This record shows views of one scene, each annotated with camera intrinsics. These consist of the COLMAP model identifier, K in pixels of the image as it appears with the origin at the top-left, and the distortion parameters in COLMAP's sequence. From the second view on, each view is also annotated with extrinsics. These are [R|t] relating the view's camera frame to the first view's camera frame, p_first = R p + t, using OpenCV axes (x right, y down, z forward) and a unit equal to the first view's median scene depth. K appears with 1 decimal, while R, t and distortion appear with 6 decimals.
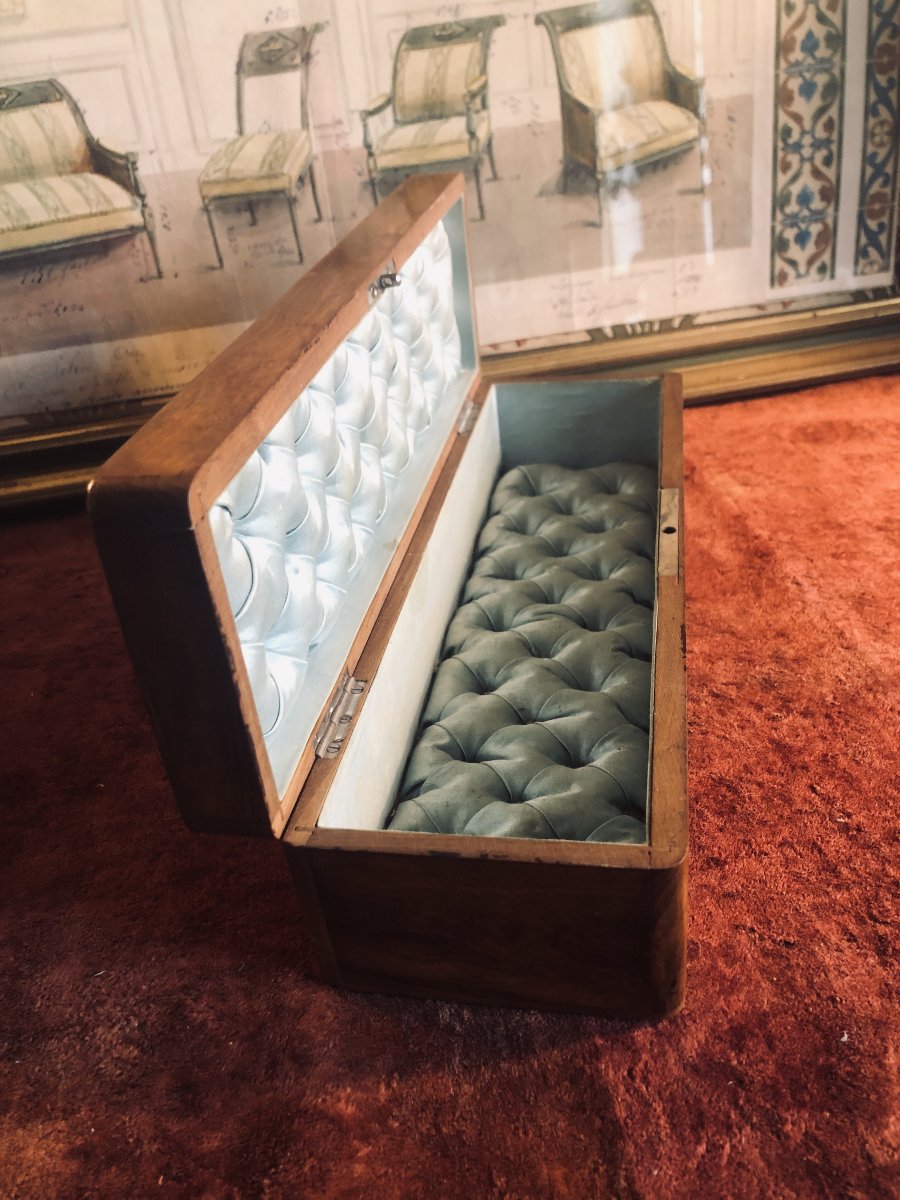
lens RADIAL K [[981.0, 0, 450.0], [0, 981.0, 600.0], [0, 0, 1]] dist [0.000367, 0.004002]
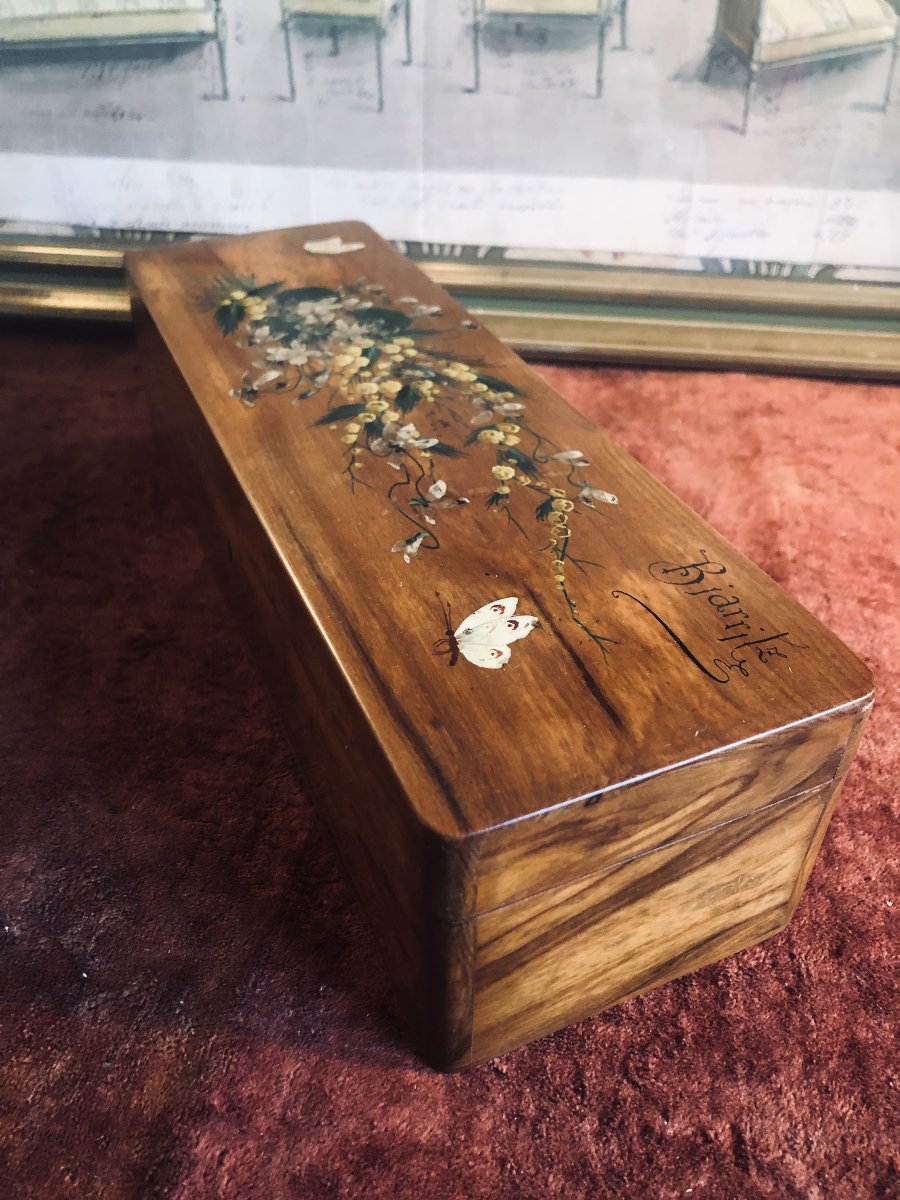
lens RADIAL K [[986.5, 0, 455.2], [0, 986.5, 605.4], [0, 0, 1]] dist [0.001315, 0.004269]
pose [[0.947914, 0.267572, -0.172814, 0.186755], [-0.246991, 0.960033, 0.131651, -0.056712], [0.201133, -0.082110, 0.976116, 0.129817]]
